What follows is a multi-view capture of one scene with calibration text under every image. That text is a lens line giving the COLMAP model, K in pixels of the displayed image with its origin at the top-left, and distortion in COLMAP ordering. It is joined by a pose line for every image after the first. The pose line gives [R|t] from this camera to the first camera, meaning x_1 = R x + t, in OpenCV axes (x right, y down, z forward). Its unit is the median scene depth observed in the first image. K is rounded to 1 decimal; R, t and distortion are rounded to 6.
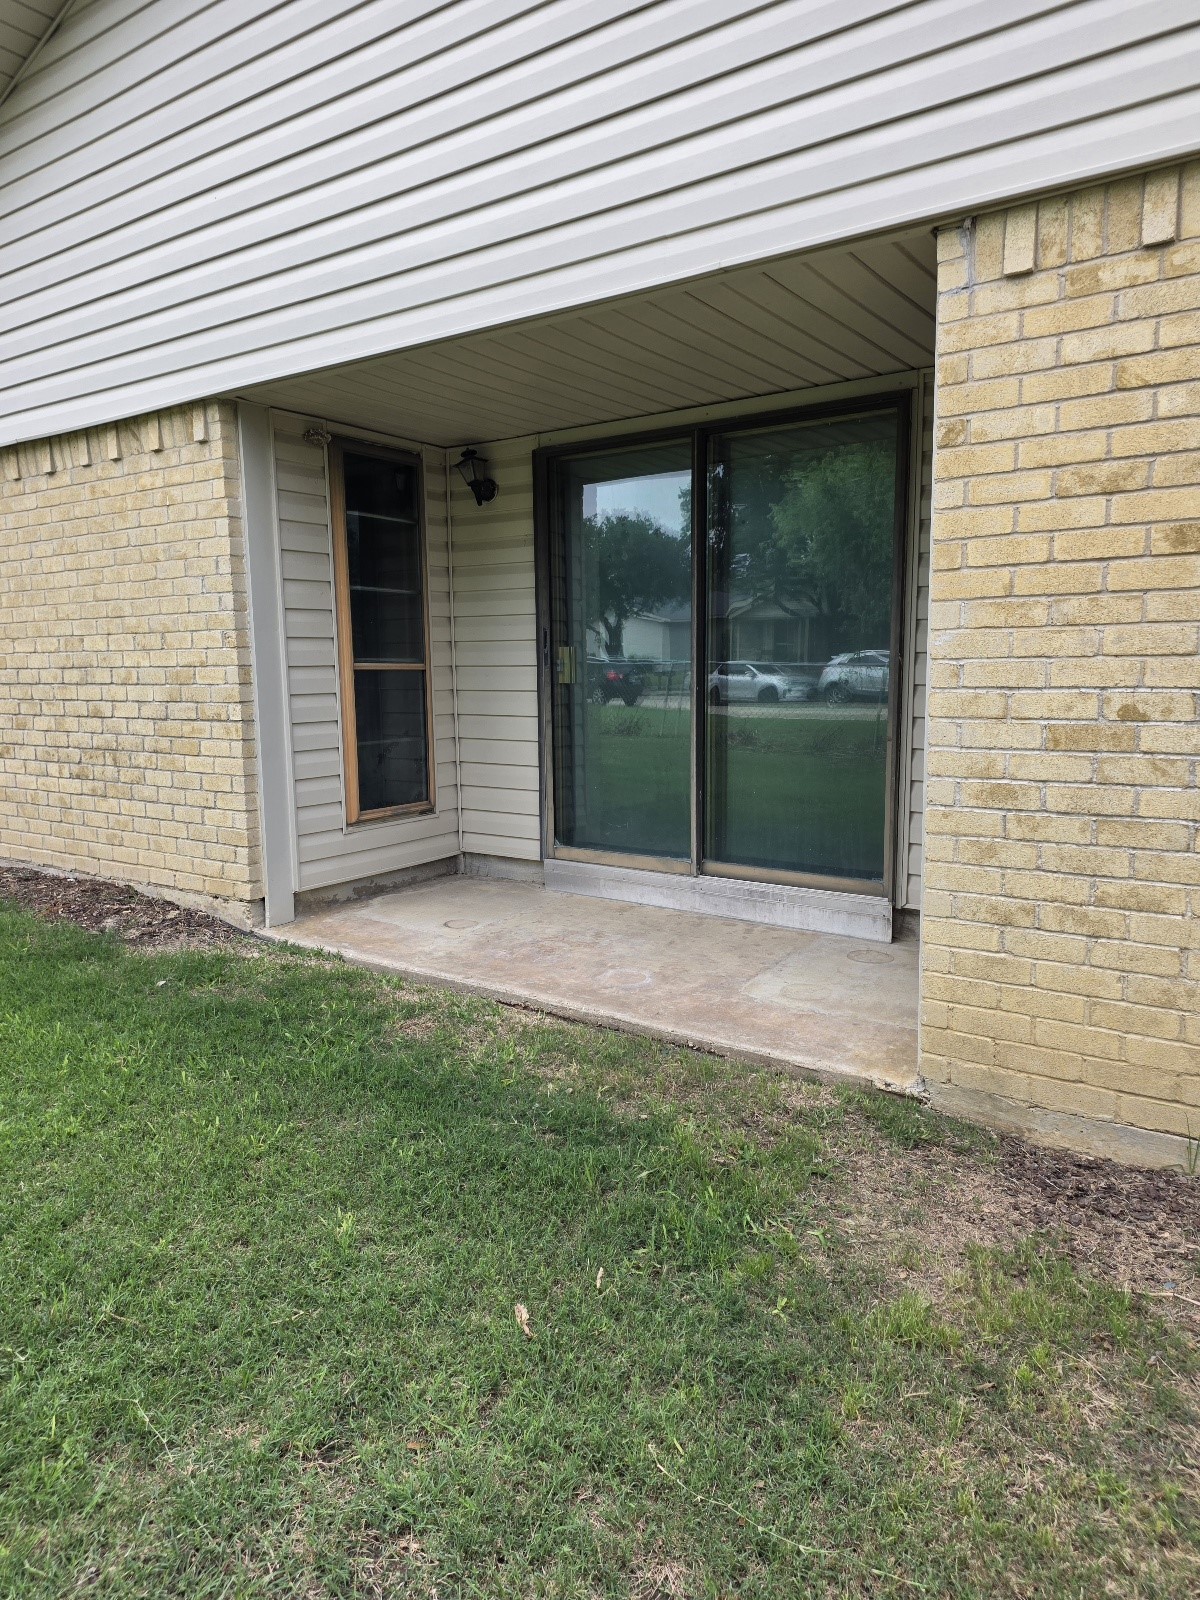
lens RADIAL K [[1067.8, 0, 596.3], [0, 1067.8, 792.0], [0, 0, 1]] dist [0.055400, -0.037065]
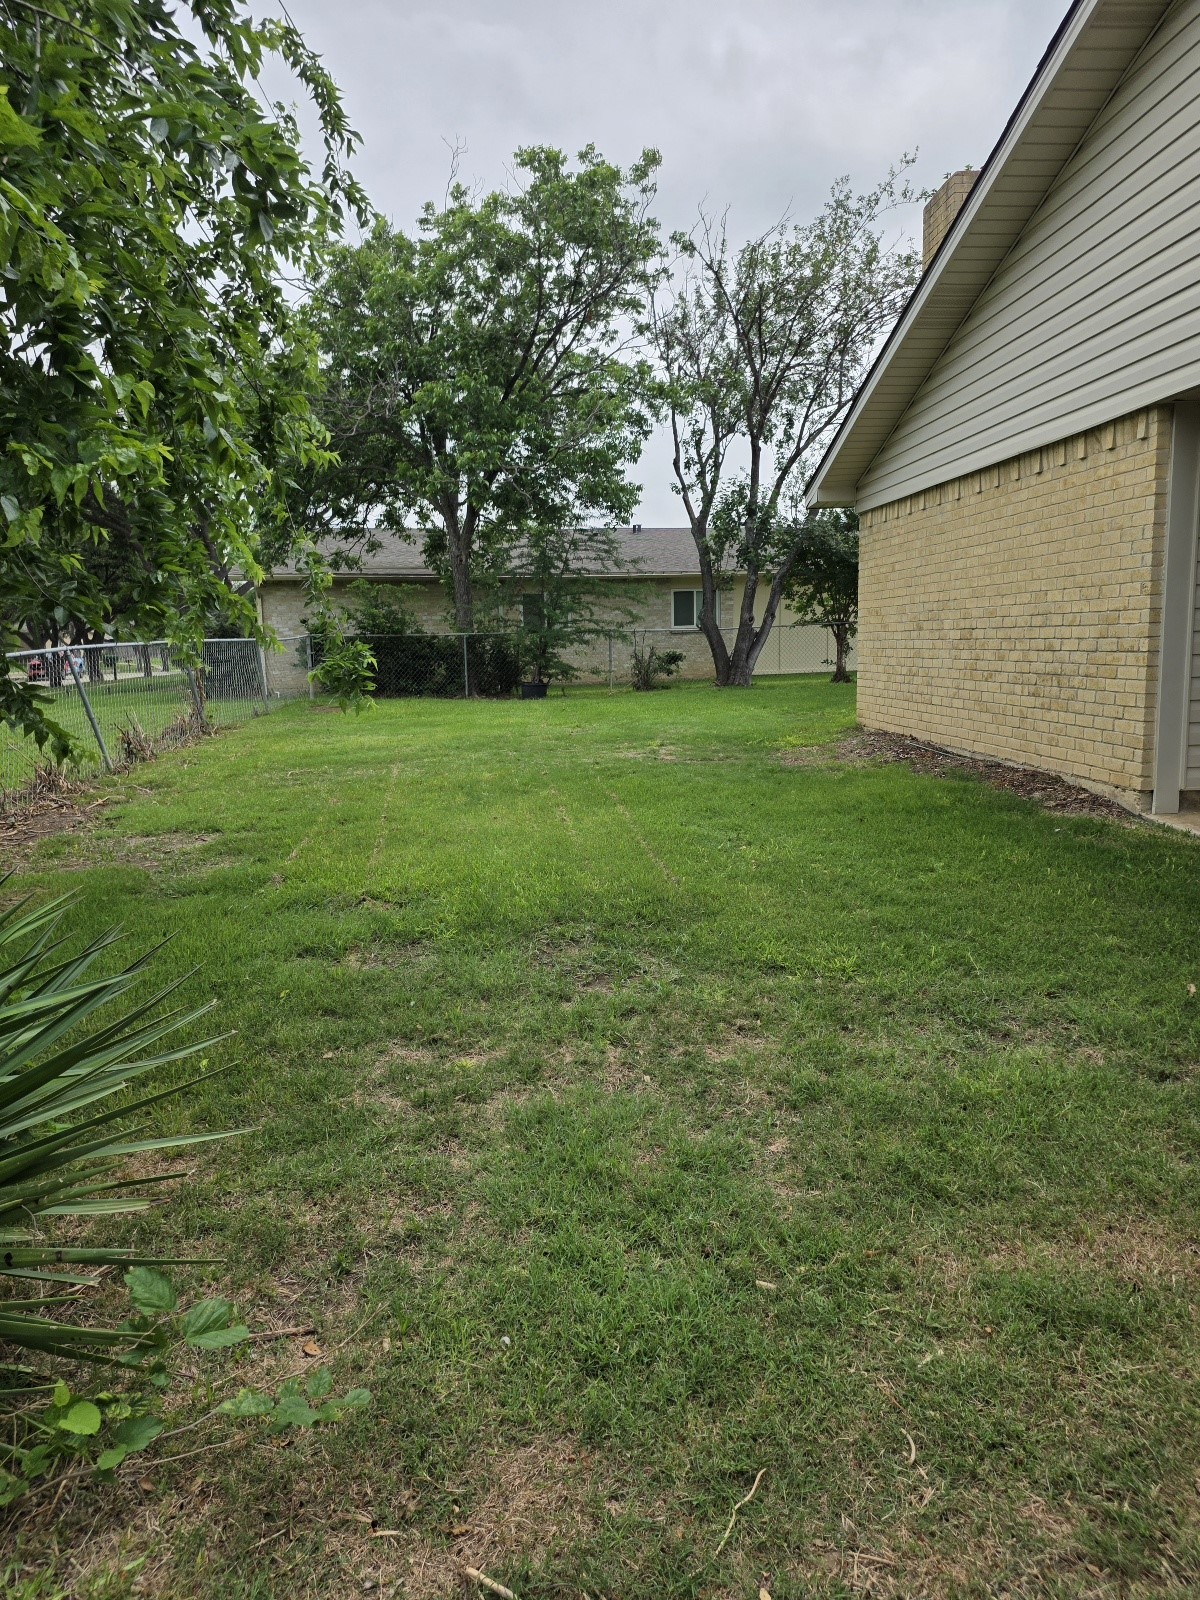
lens RADIAL K [[1067.8, 0, 601.9], [0, 1067.8, 793.0], [0, 0, 1]] dist [0.055400, -0.037065]
pose [[0.637807, 0.108787, -0.762474, 0.259362], [-0.076208, 0.994030, 0.078077, 0.051448], [0.766416, 0.008308, 0.642290, -0.340990]]
